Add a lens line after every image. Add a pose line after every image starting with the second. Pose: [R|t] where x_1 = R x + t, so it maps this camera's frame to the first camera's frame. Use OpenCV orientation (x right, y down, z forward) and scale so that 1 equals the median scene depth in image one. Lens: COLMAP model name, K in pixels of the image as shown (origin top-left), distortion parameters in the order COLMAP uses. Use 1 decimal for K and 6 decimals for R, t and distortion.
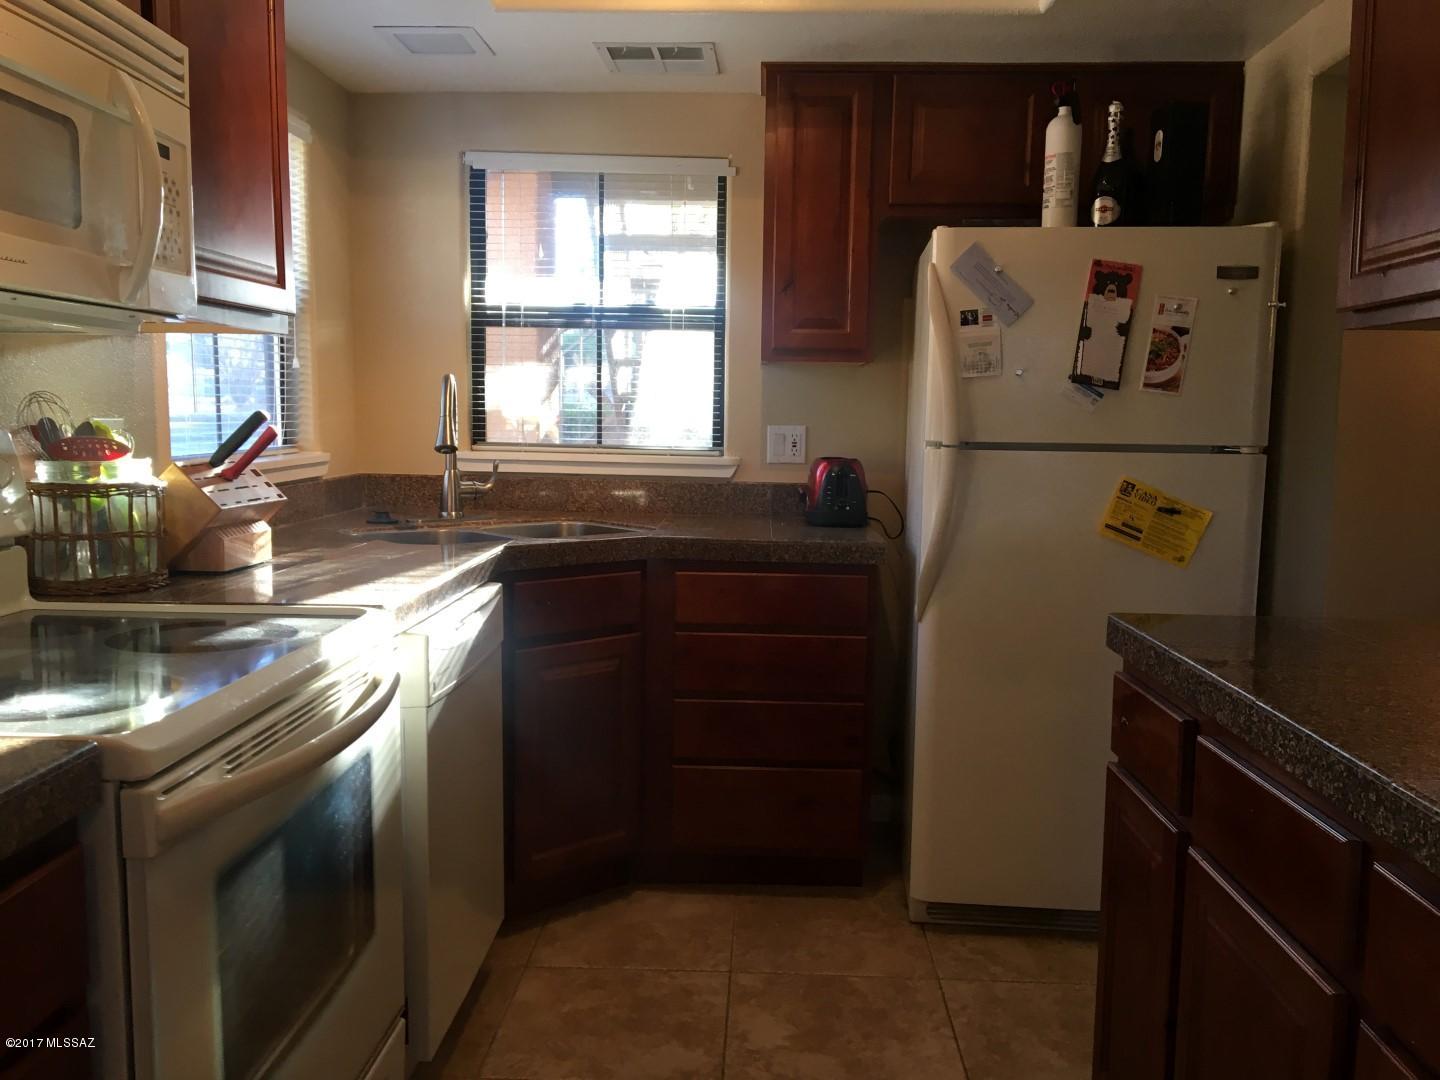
lens RADIAL K [[1212.4, 0, 720.0], [0, 1212.4, 540.0], [0, 0, 1]] dist [0.107499, -0.180132]
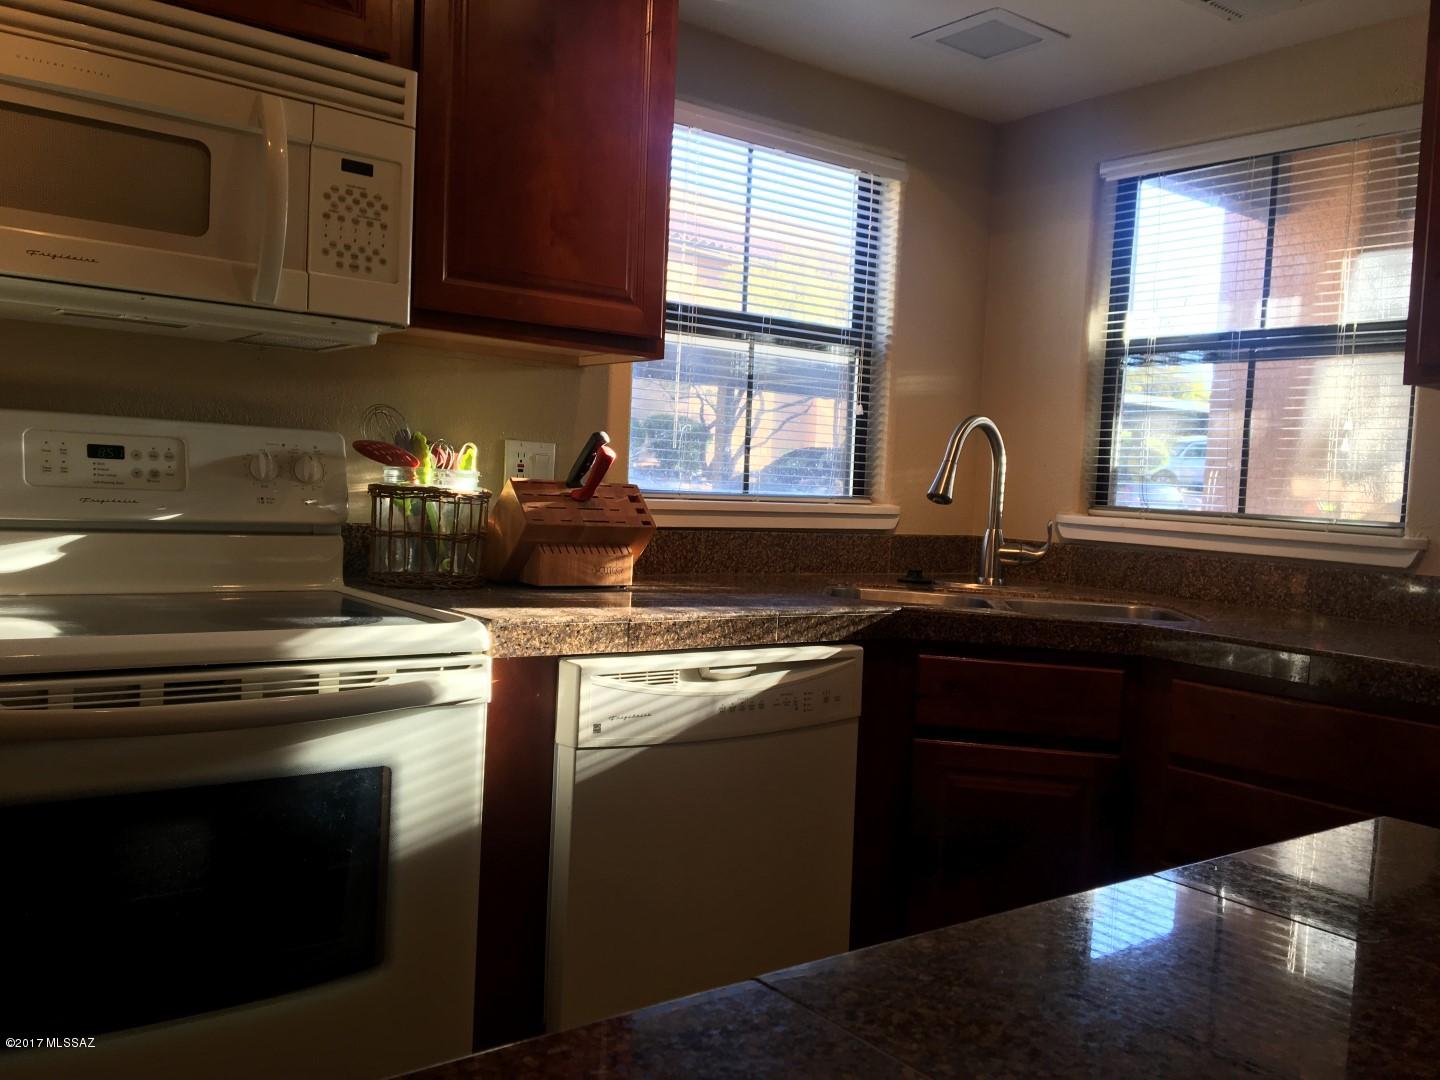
lens RADIAL K [[1258.3, 0, 720.0], [0, 1258.3, 540.0], [0, 0, 1]] dist [0.096332, -0.218371]
pose [[0.651064, 0.052617, -0.757197, 0.288451], [-0.120887, 0.992049, -0.035005, 0.003537], [0.749334, 0.114326, 0.652248, 0.258115]]
